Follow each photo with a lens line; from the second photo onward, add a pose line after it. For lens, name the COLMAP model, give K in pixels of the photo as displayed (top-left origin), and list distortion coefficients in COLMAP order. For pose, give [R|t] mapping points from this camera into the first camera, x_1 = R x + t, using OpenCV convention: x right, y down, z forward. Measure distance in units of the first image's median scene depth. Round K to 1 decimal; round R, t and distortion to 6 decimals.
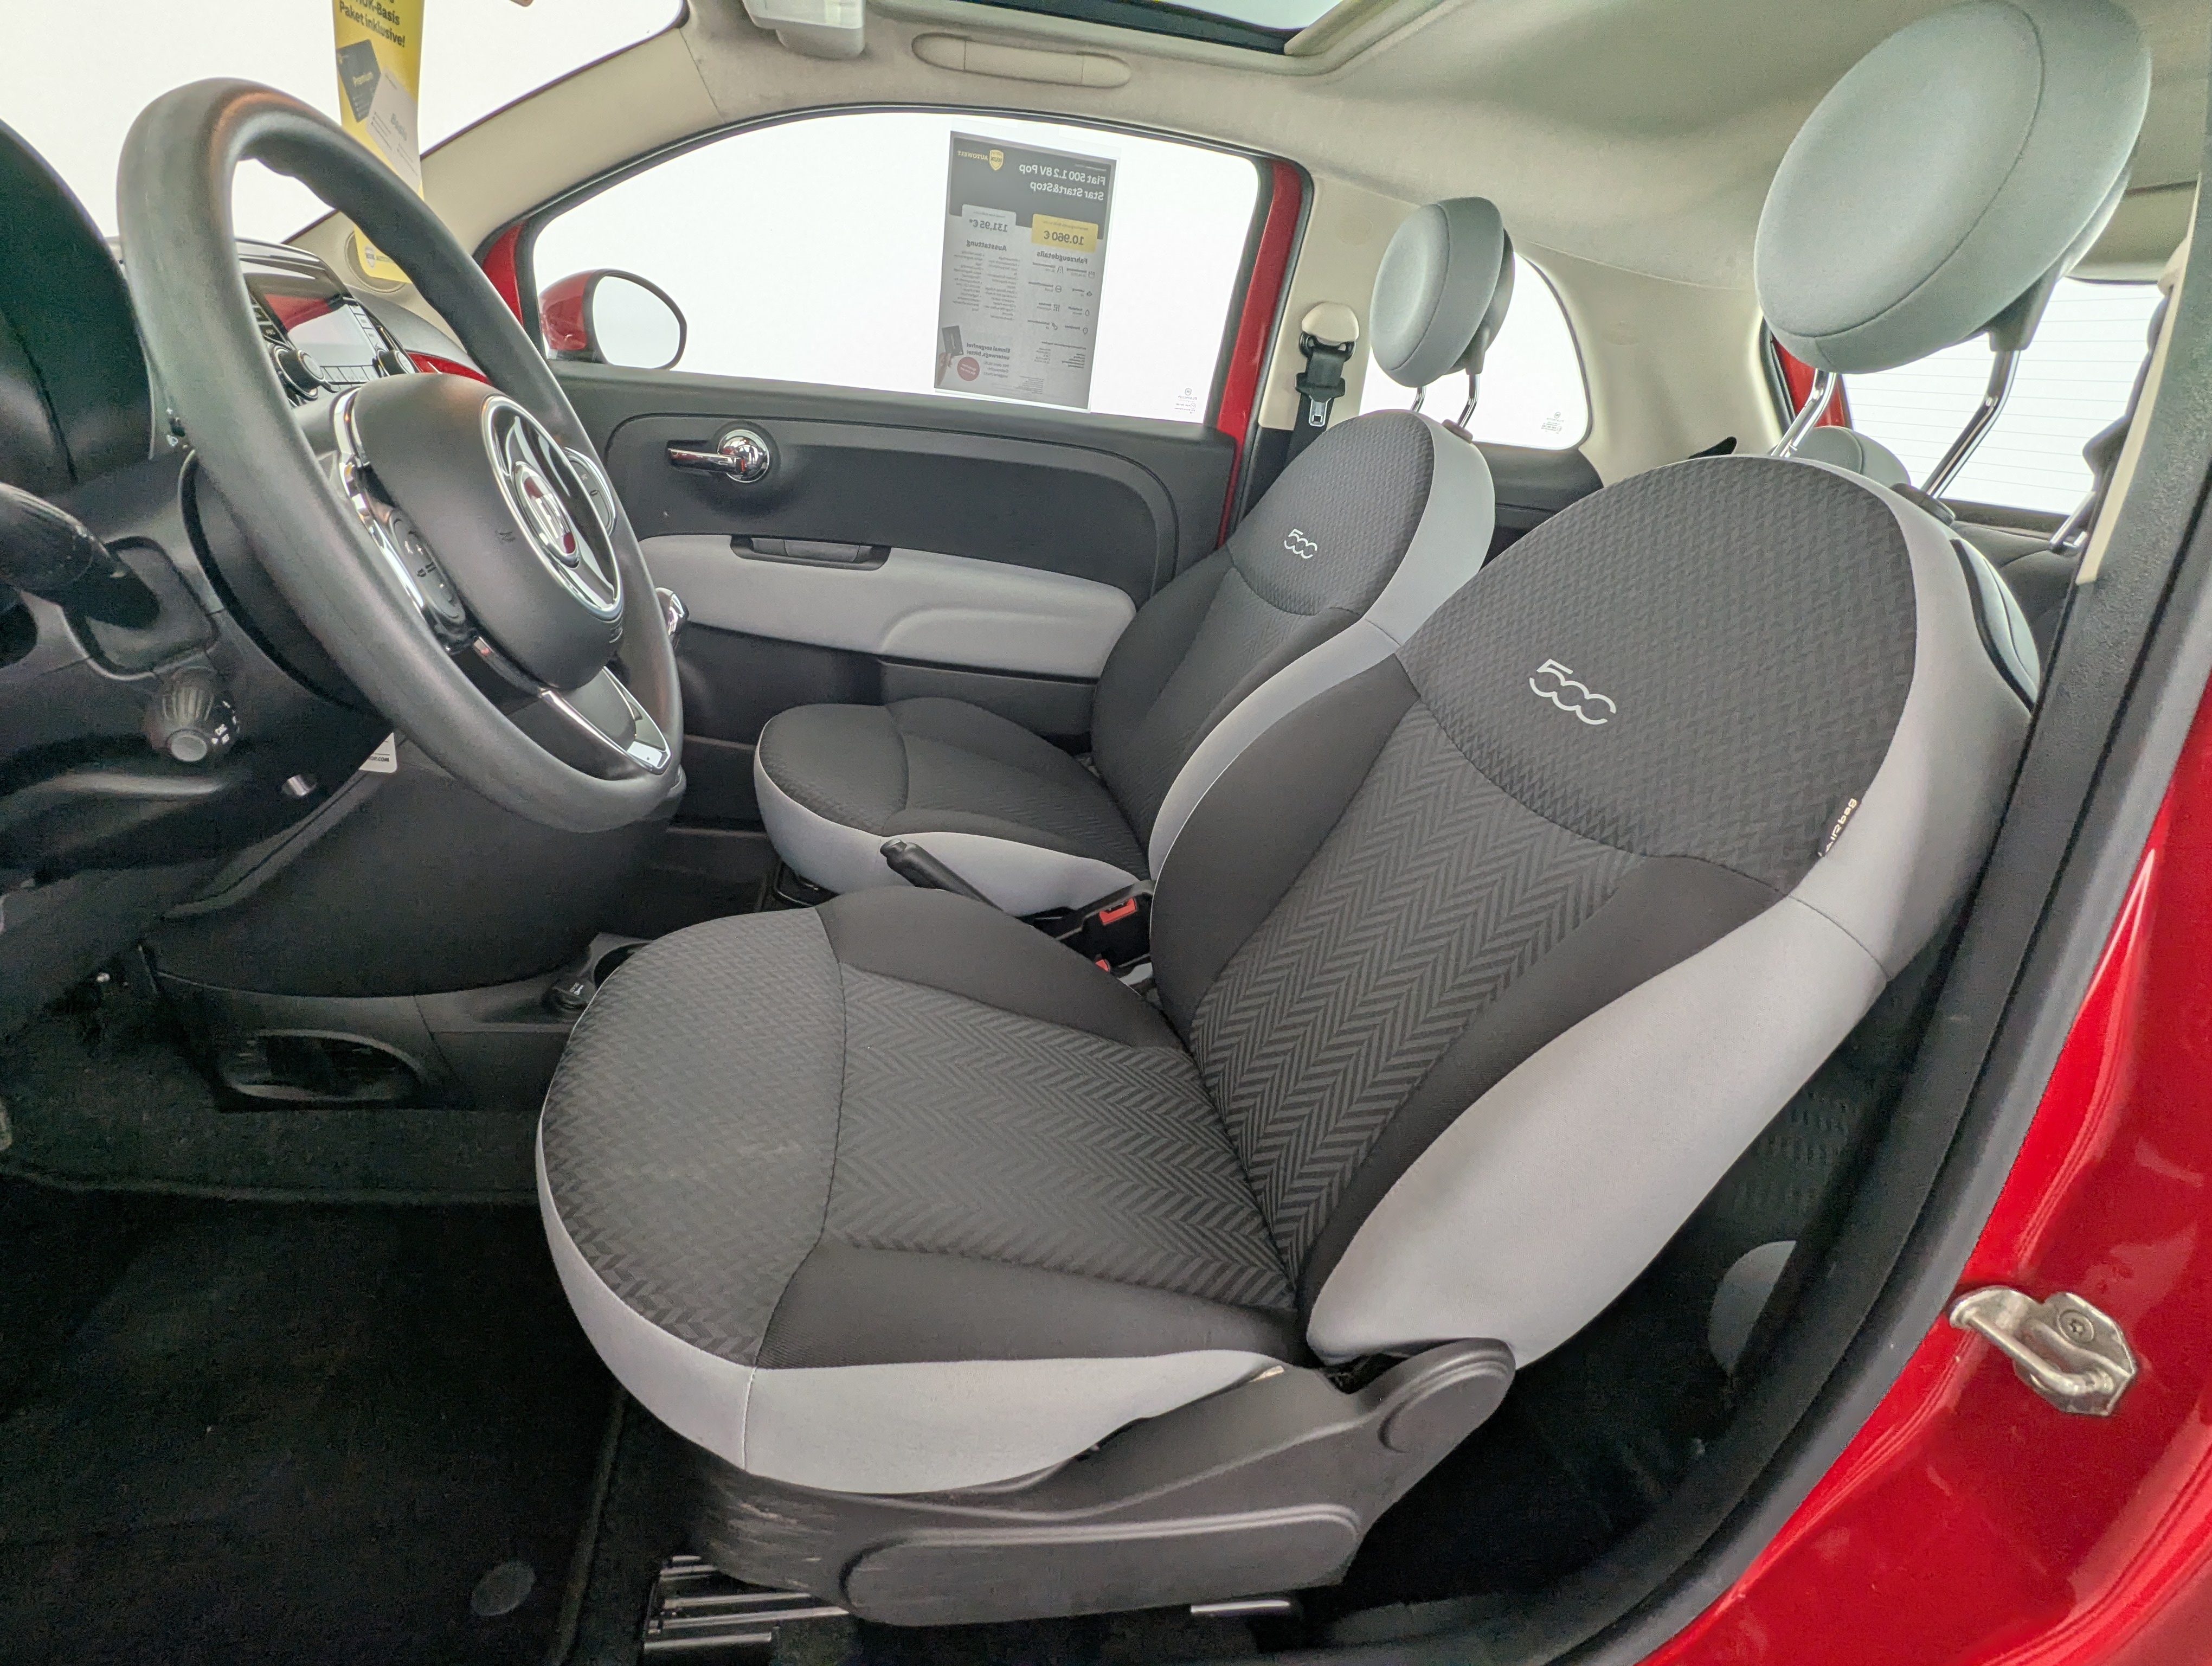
lens RADIAL K [[1045.2, 0, 1110.4], [0, 1045.2, 837.0], [0, 0, 1]] dist [-0.002249, -0.000532]
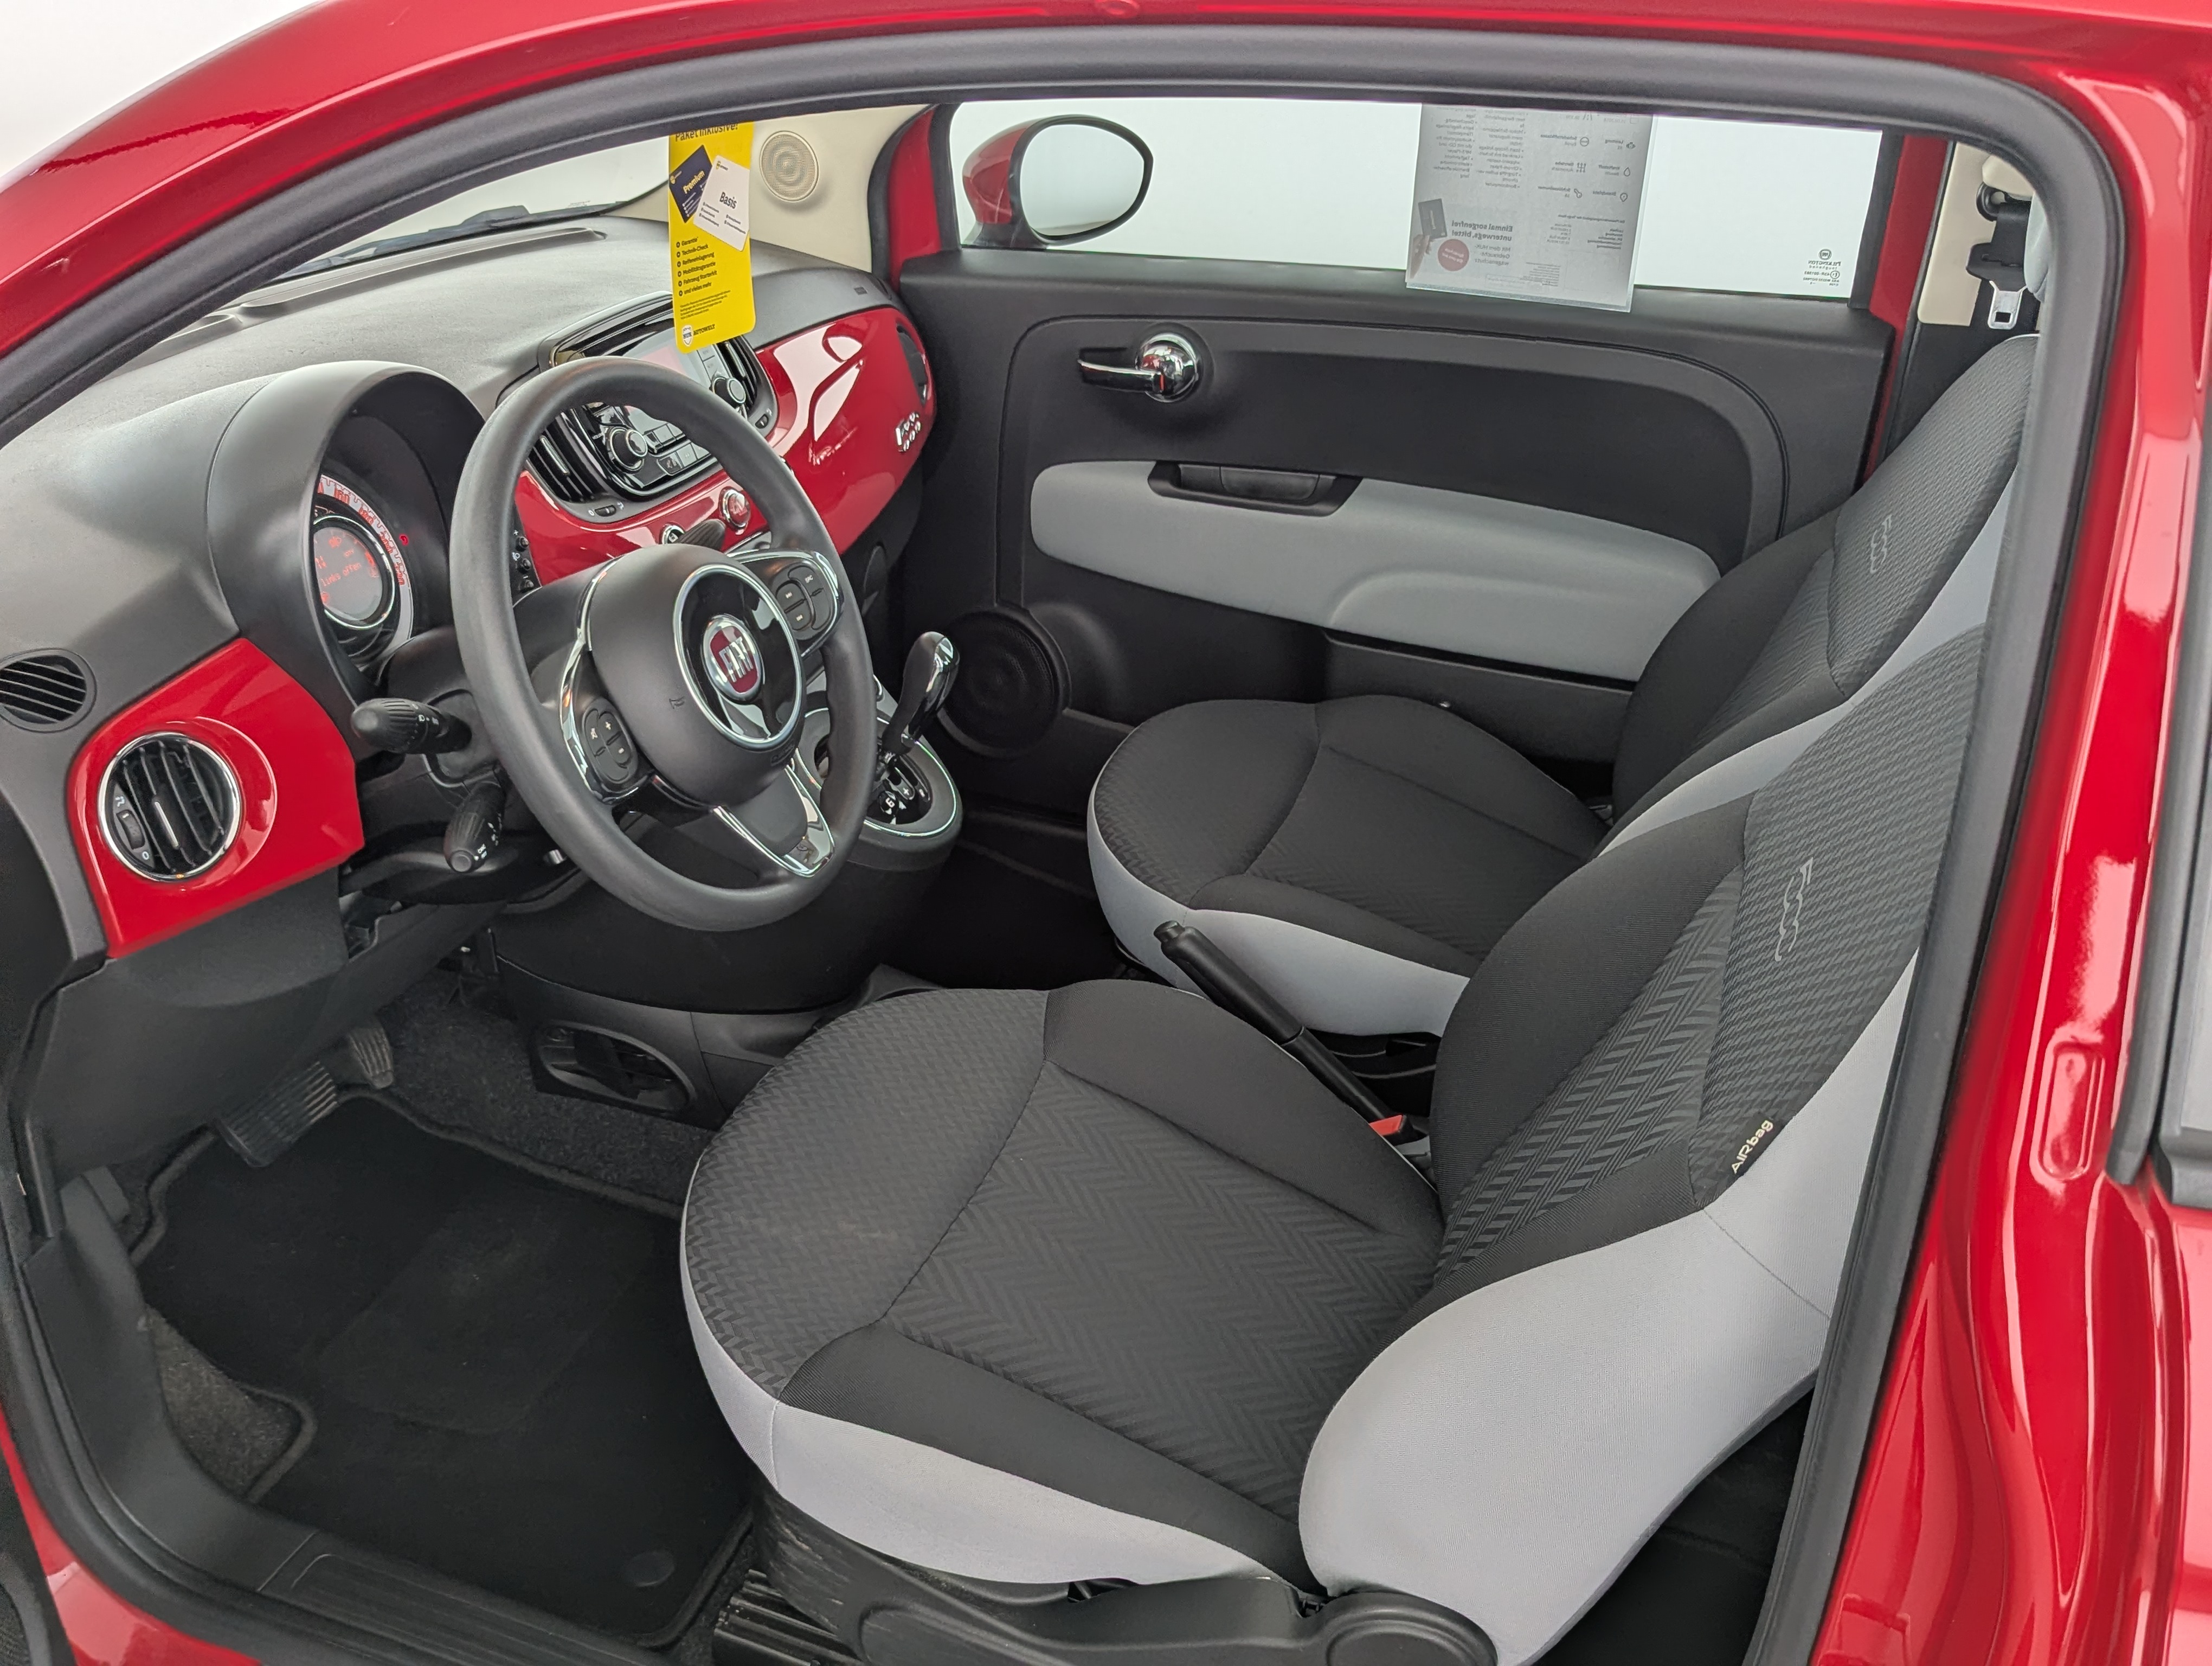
lens RADIAL K [[2022.7, 0, 1106.0], [0, 2022.7, 833.0], [0, 0, 1]] dist [0.089859, -0.271176]
pose [[0.859874, 0.134416, -0.492493, 0.402515], [-0.115320, 0.990921, 0.069109, -0.131152], [0.497311, -0.002631, 0.867568, -0.321757]]
